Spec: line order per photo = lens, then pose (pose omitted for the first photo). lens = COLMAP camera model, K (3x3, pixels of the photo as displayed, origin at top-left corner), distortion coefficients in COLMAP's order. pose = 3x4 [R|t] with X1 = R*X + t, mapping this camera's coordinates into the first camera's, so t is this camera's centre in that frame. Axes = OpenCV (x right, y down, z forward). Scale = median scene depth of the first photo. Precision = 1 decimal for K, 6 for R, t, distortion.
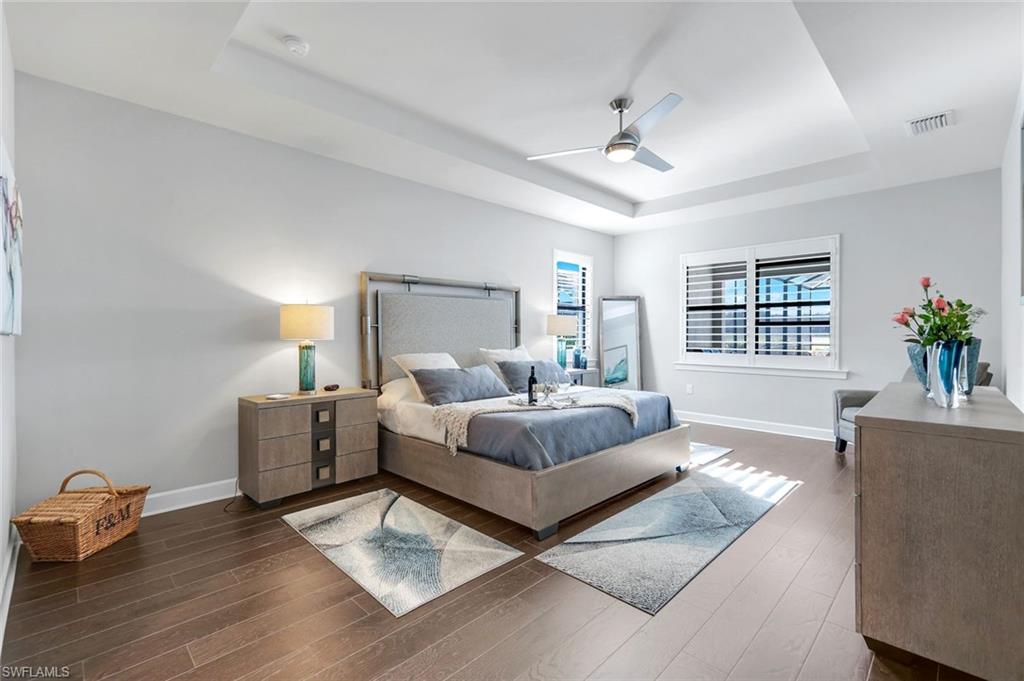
lens RADIAL K [[451.2, 0, 515.2], [0, 451.2, 334.4], [0, 0, 1]] dist [0.002821, 0.000010]
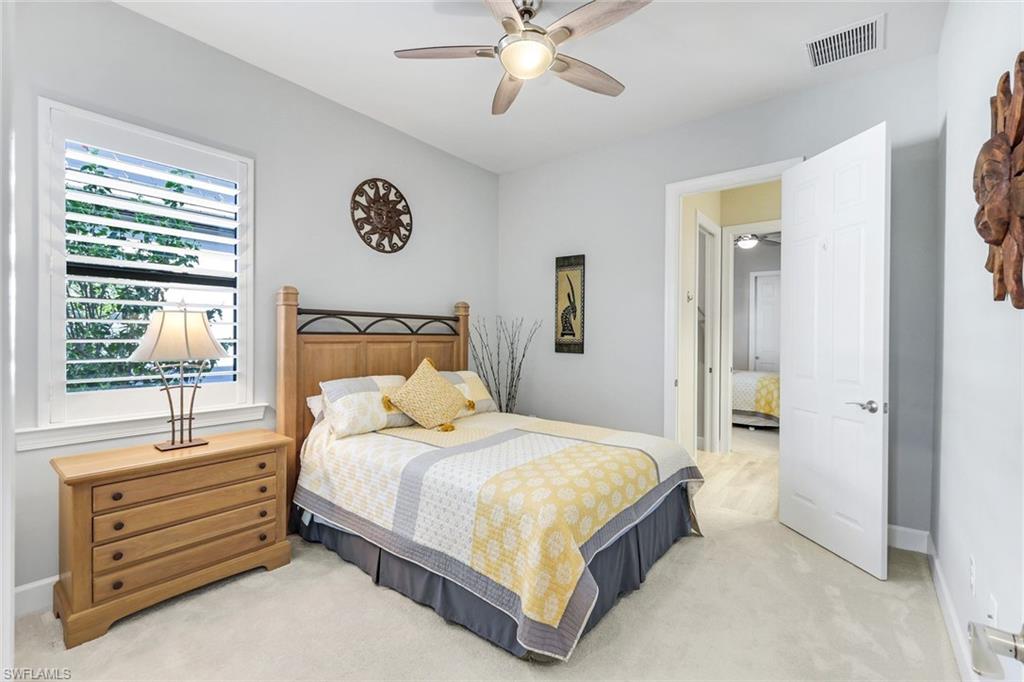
lens RADIAL K [[451.2, 0, 515.2], [0, 451.2, 334.9], [0, 0, 1]] dist [0.002821, 0.000010]
pose [[-0.115696, -0.003026, 0.993280, 0.005626], [-0.002430, 0.999993, 0.002764, -0.009138], [-0.993282, -0.002094, -0.115703, 0.905842]]
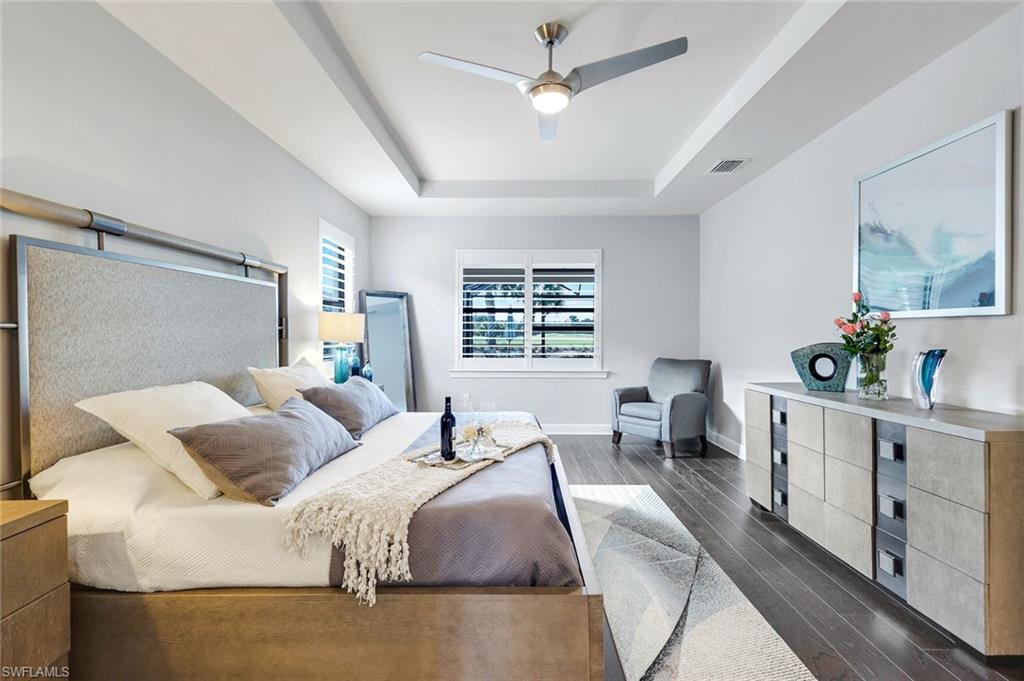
lens RADIAL K [[451.2, 0, 515.2], [0, 451.2, 334.4], [0, 0, 1]] dist [0.002821, 0.000010]
pose [[0.717011, 0.000305, 0.697061, -0.230227], [0.000286, 1.000000, -0.000732, -0.010136], [-0.697061, 0.000724, 0.717011, 0.356410]]
